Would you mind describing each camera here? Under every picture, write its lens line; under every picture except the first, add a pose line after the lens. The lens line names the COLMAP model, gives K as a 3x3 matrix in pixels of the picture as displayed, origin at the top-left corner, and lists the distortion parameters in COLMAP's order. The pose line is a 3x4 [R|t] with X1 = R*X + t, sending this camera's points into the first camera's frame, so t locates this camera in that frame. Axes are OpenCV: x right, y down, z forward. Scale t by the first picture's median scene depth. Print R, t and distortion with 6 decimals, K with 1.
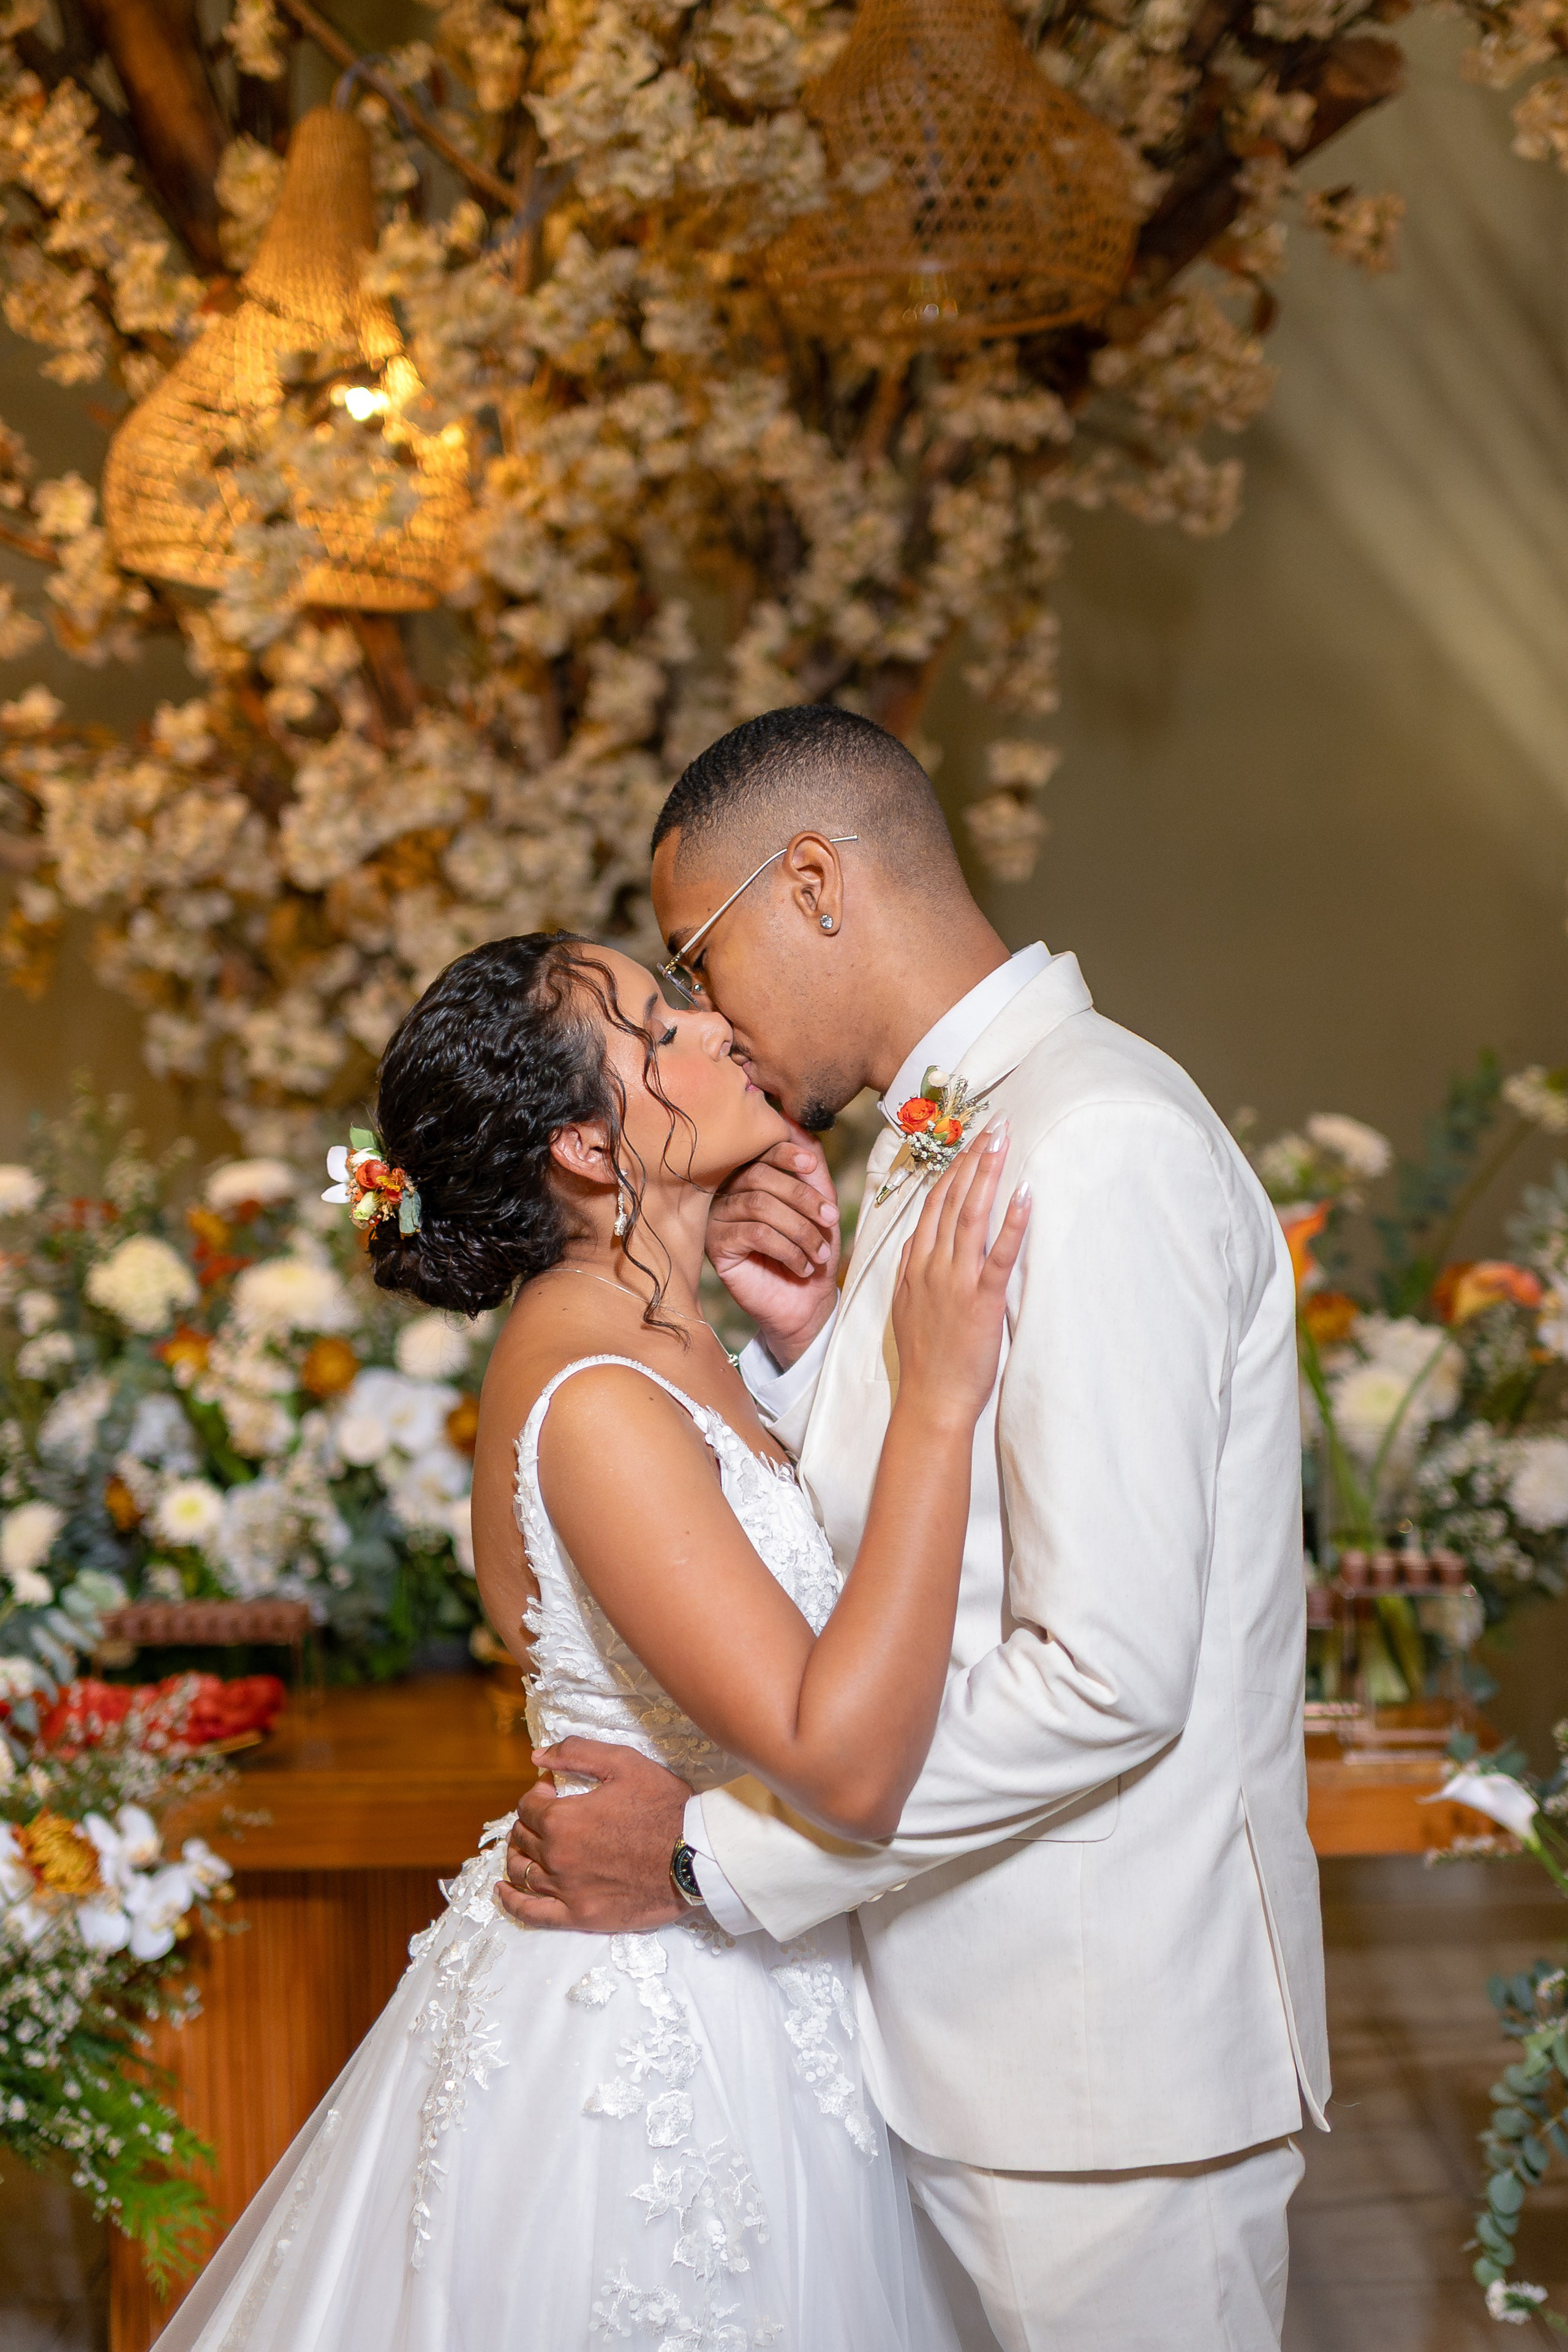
lens RADIAL K [[3578.1, 0, 784.0], [0, 3578.1, 1176.0], [0, 0, 1]] dist [-0.011009, 0.078913]
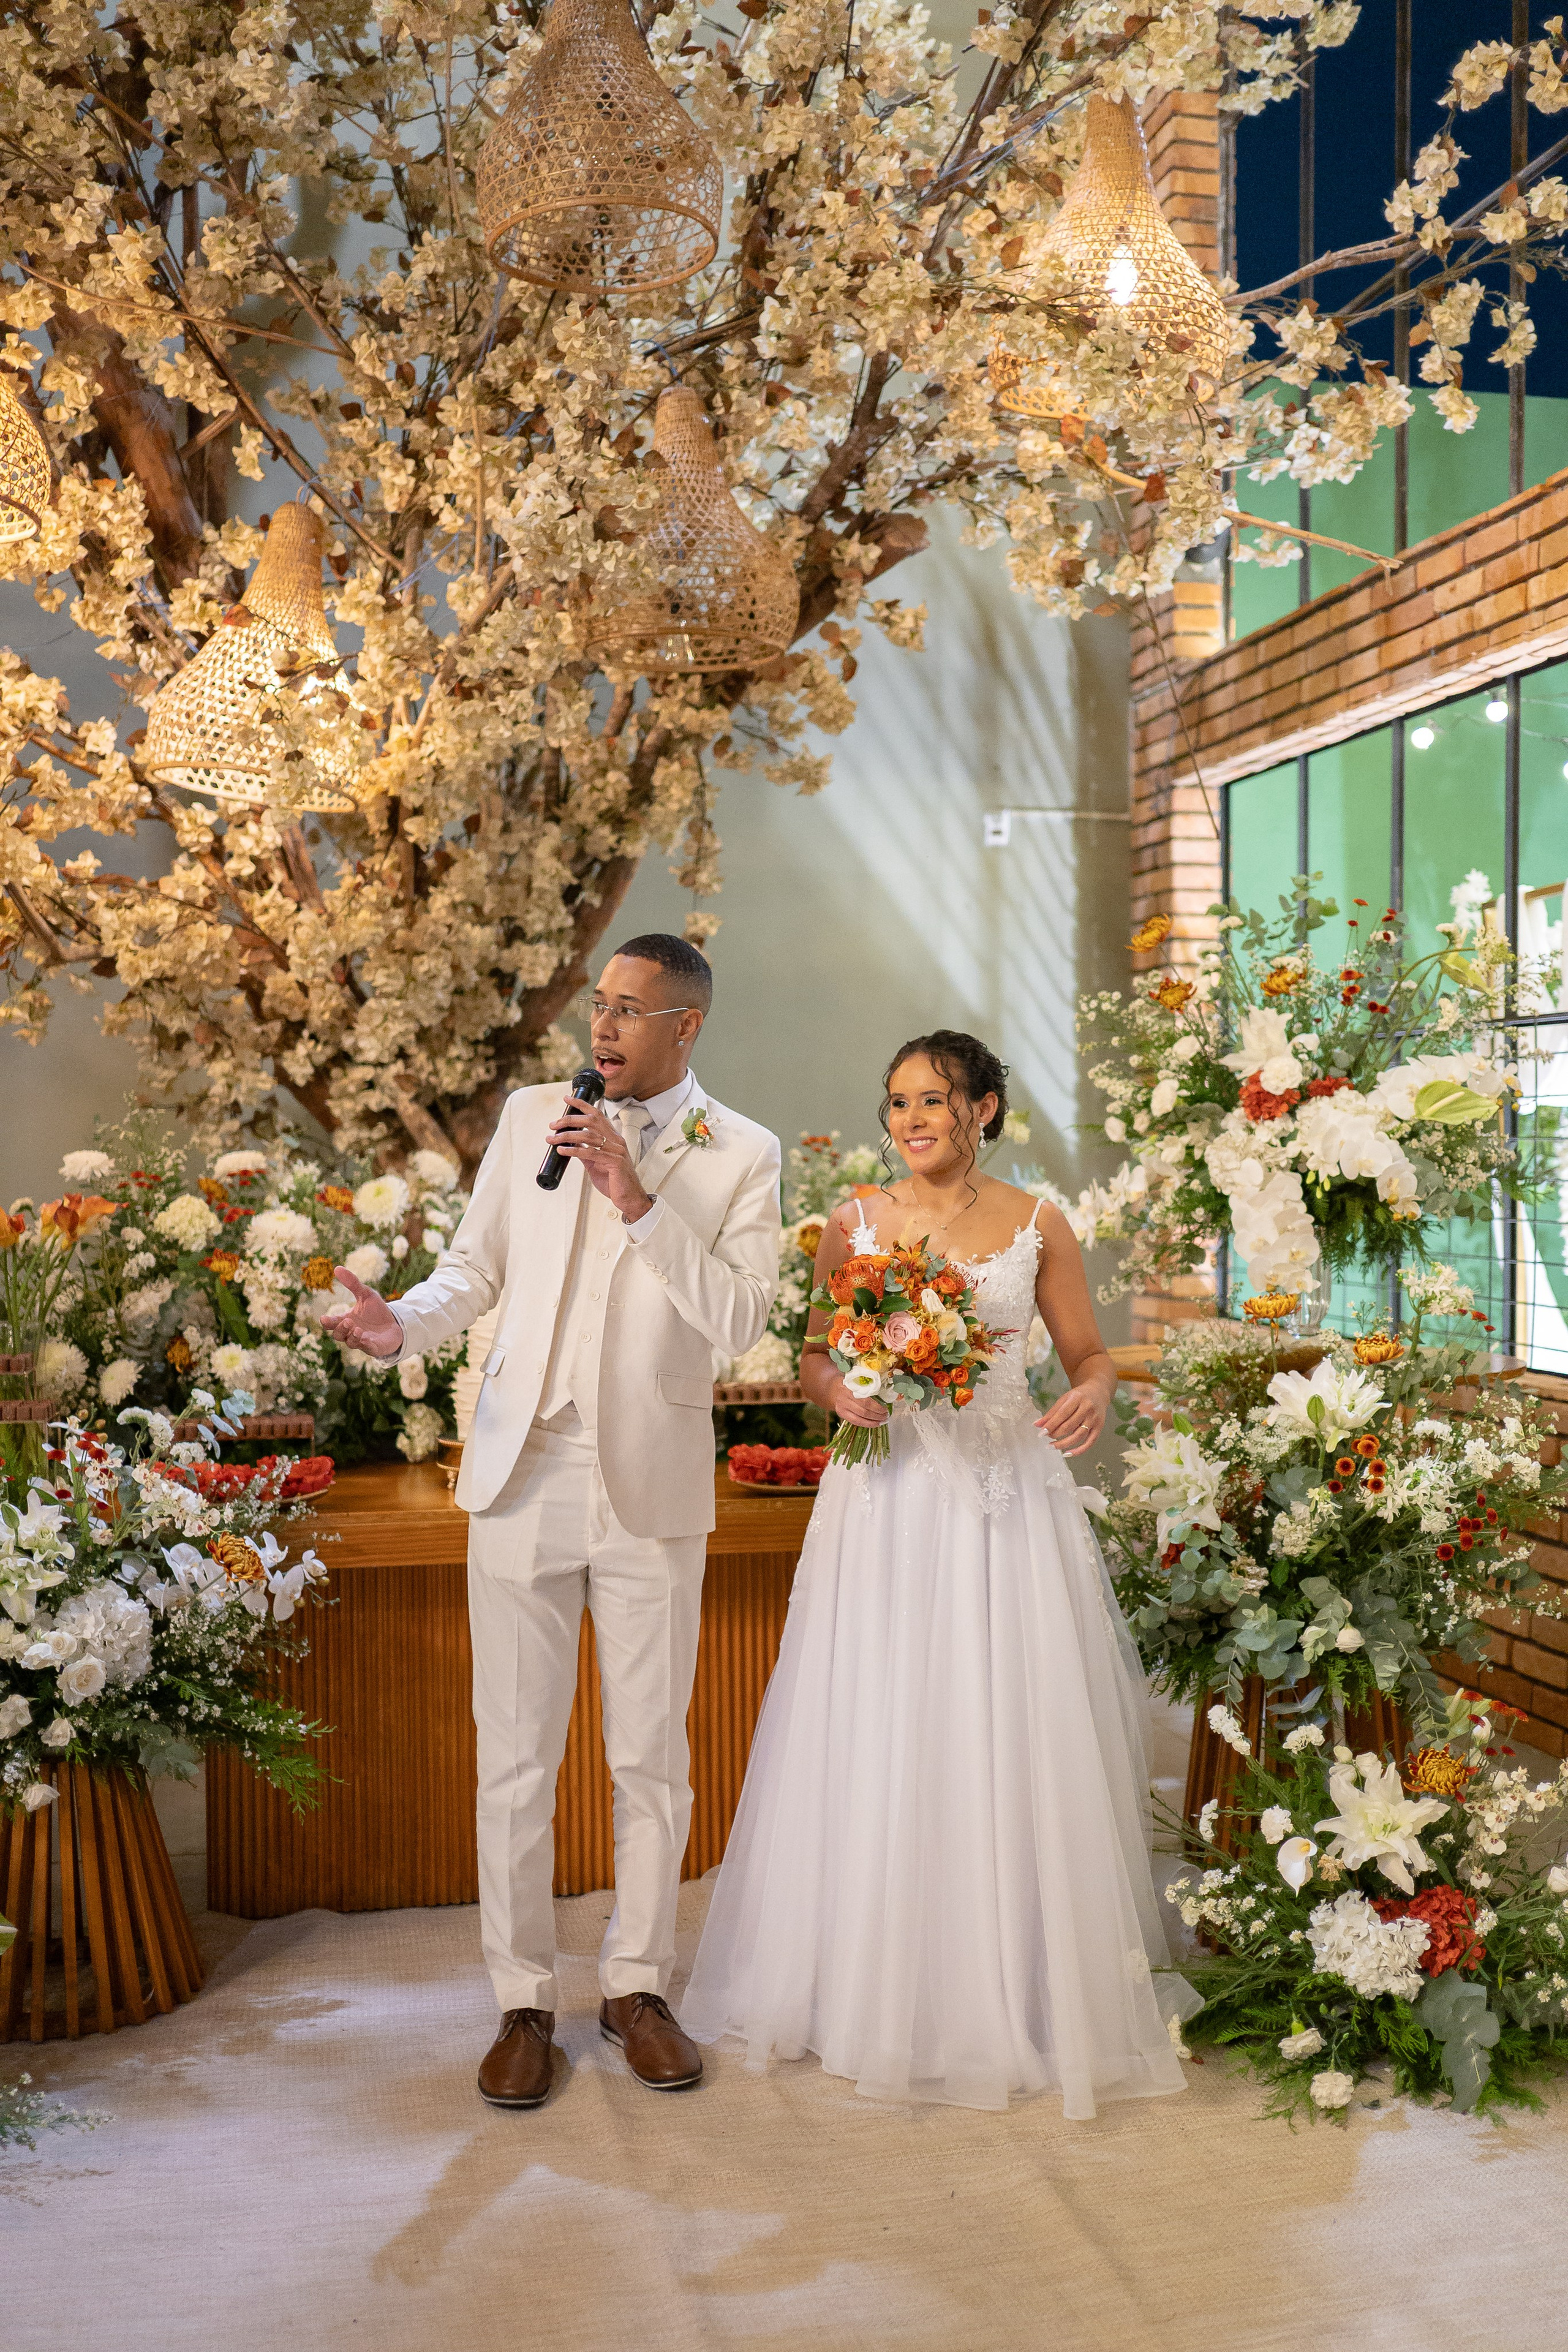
lens RADIAL K [[2330.5, 0, 777.8], [0, 2330.5, 1177.6], [0, 0, 1]] dist [-0.013340, 0.016273]
pose [[0.969902, 0.016042, 0.242966, -0.168452], [-0.013759, 0.999844, -0.011088, 0.016977], [-0.243106, 0.007411, 0.969971, -0.079267]]
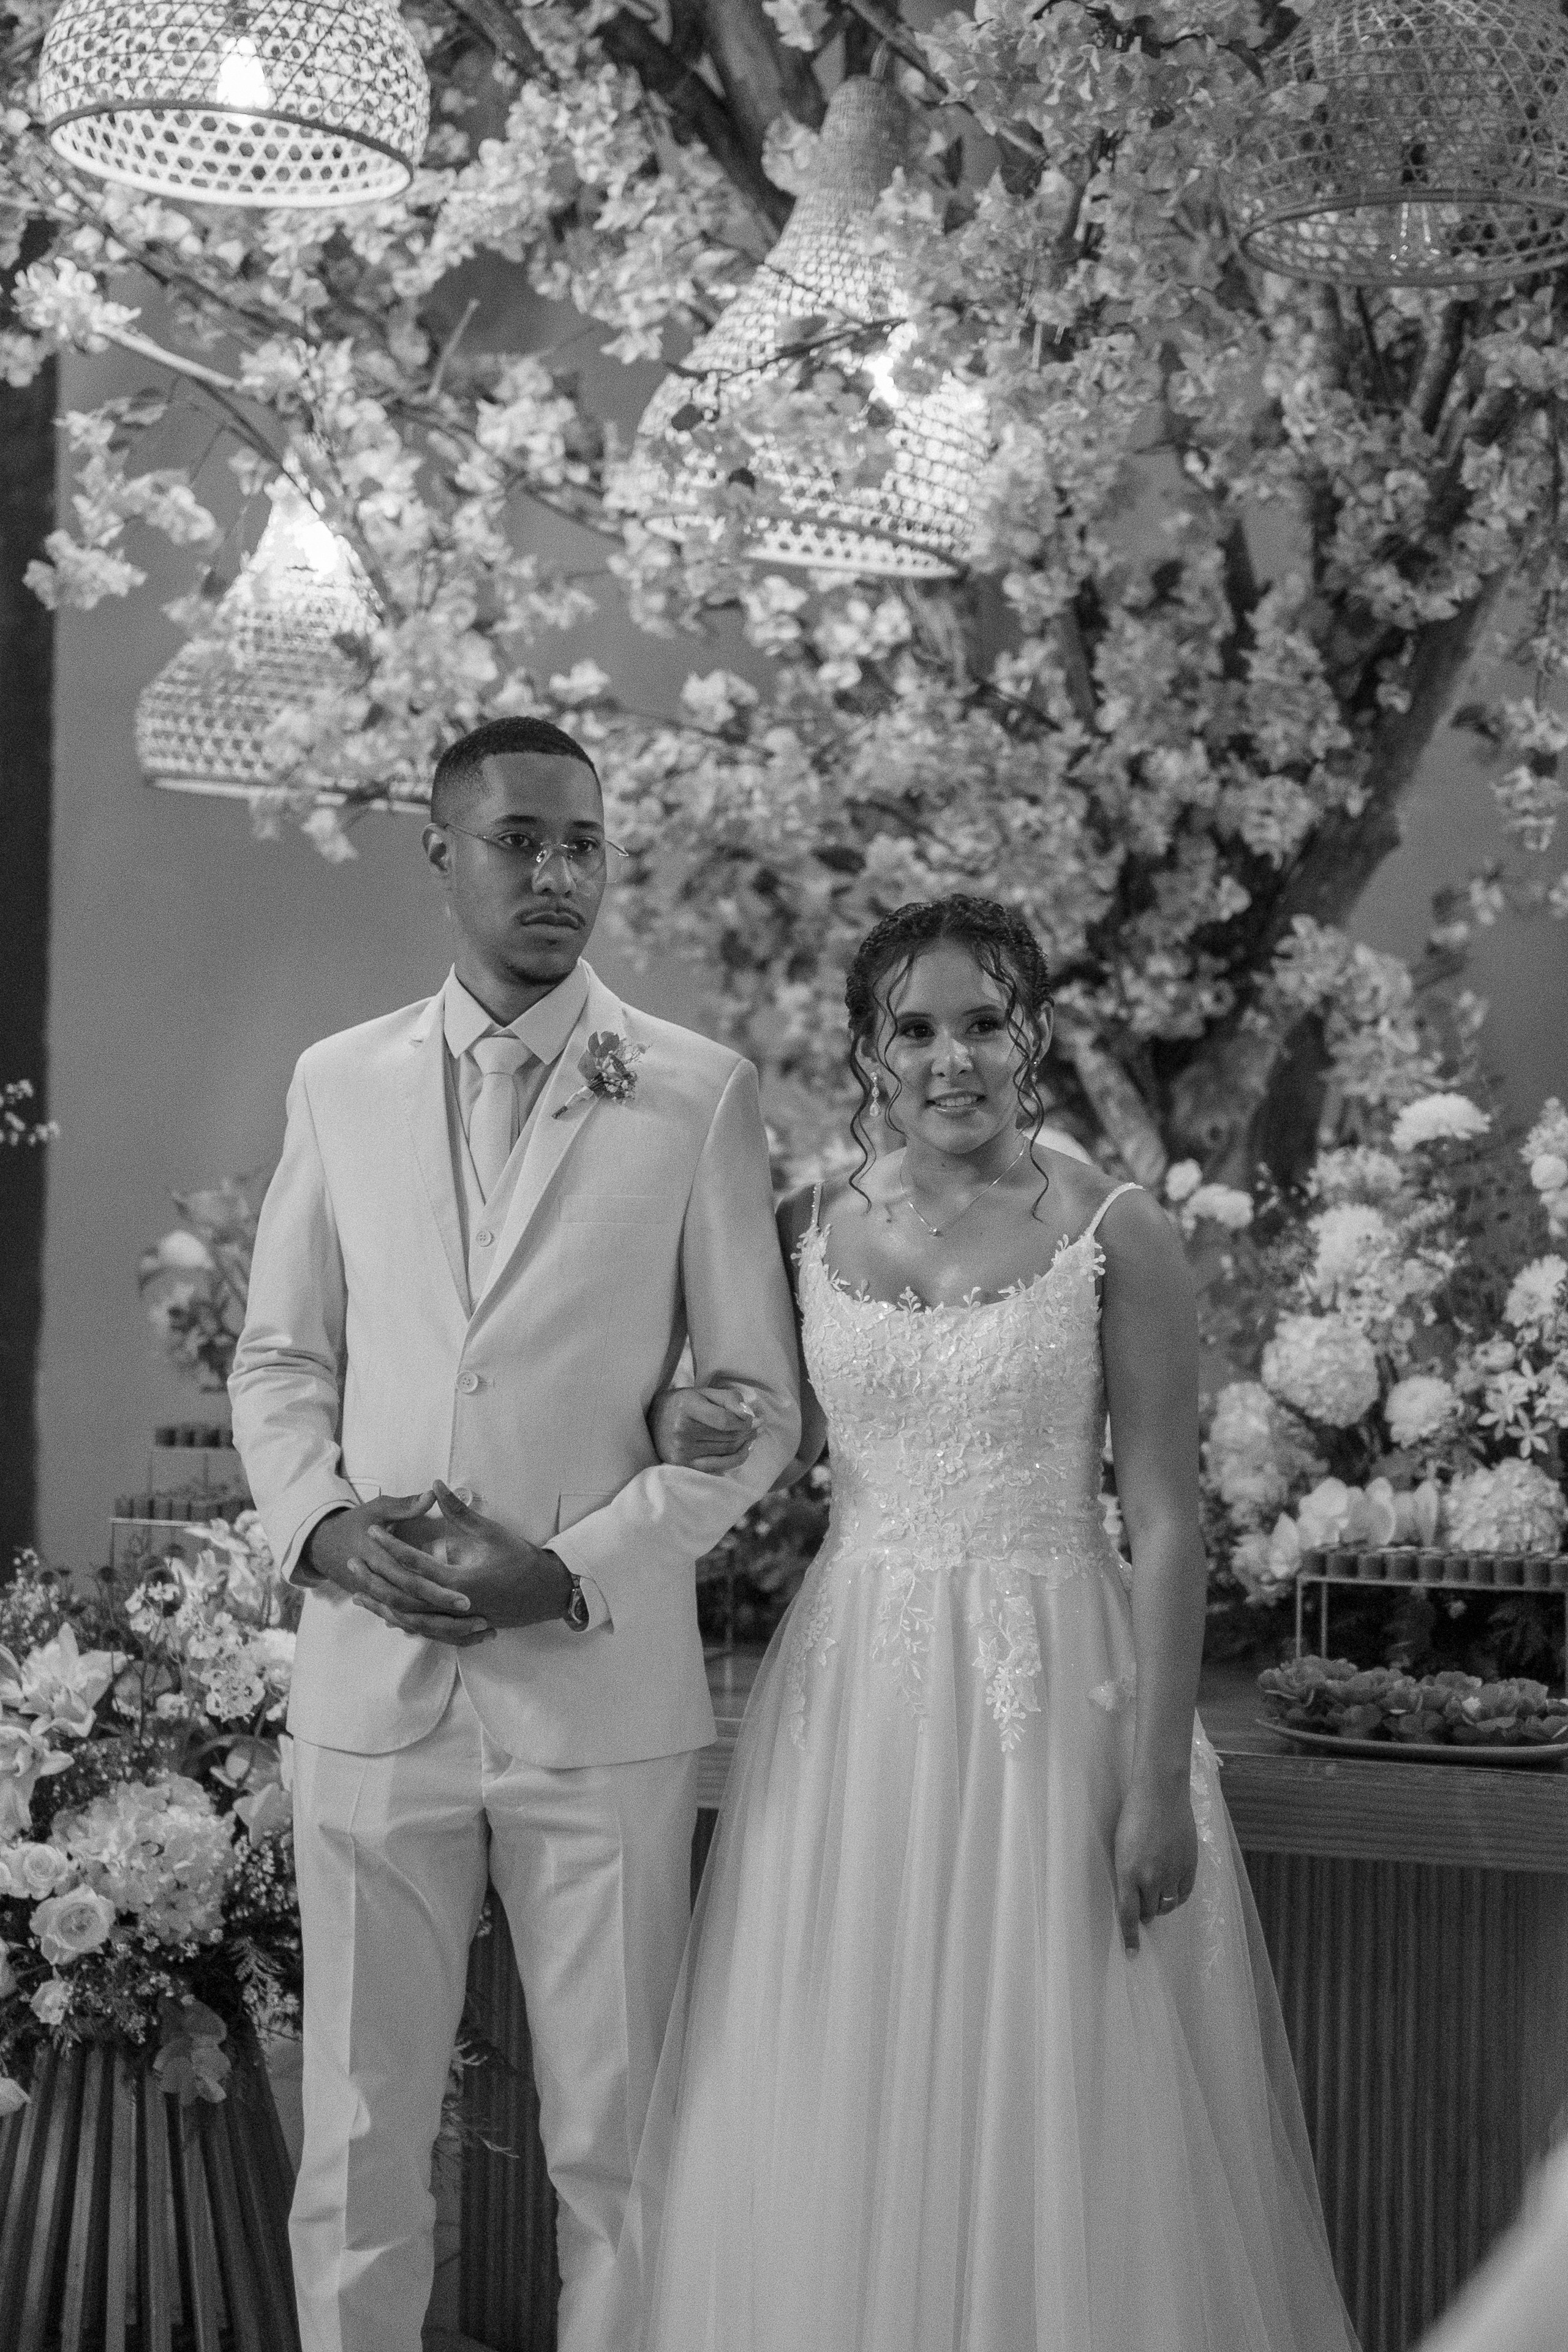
lens RADIAL K [[3578.1, 0, 784.0], [0, 3578.1, 1176.0], [0, 0, 1]] dist [-0.011009, 0.078913]
pose [[0.957552, 0.035489, -0.286068, 0.151935], [-0.039708, 0.999171, -0.008957, 0.019740], [0.285513, 0.019936, 0.958167, 0.037573]]
